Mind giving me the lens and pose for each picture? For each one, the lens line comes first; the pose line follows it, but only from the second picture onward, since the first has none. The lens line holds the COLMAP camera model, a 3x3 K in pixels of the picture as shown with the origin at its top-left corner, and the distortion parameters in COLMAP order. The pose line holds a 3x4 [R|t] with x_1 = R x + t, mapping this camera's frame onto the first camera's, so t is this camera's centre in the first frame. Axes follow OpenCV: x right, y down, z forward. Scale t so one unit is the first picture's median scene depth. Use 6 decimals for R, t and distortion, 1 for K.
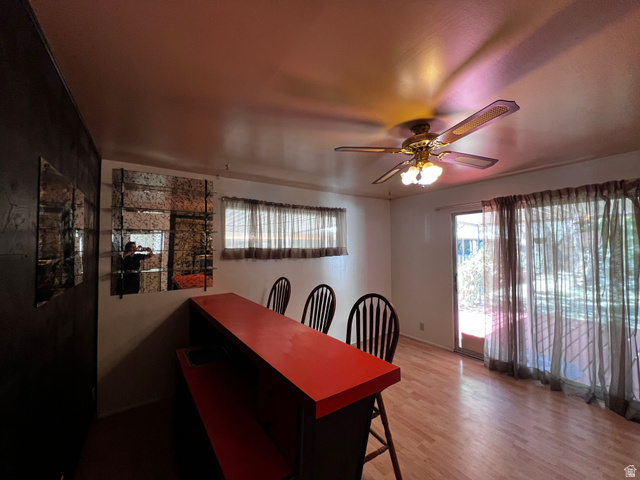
lens RADIAL K [[254.3, 0, 320.1], [0, 254.3, 242.3], [0, 0, 1]] dist [0.000428, 0.000009]
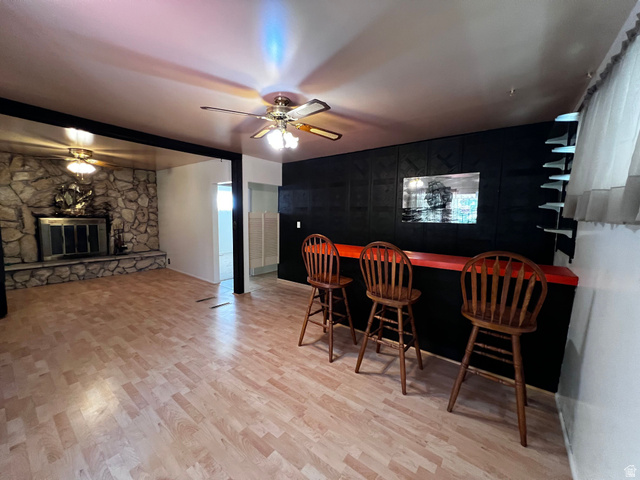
lens RADIAL K [[254.3, 0, 319.7], [0, 254.3, 240.4], [0, 0, 1]] dist [0.000428, 0.000009]
pose [[-0.948862, 0.029093, -0.314347, 0.471279], [0.005249, 0.997061, 0.076435, 0.096308], [0.315647, 0.070876, -0.946226, 1.709591]]
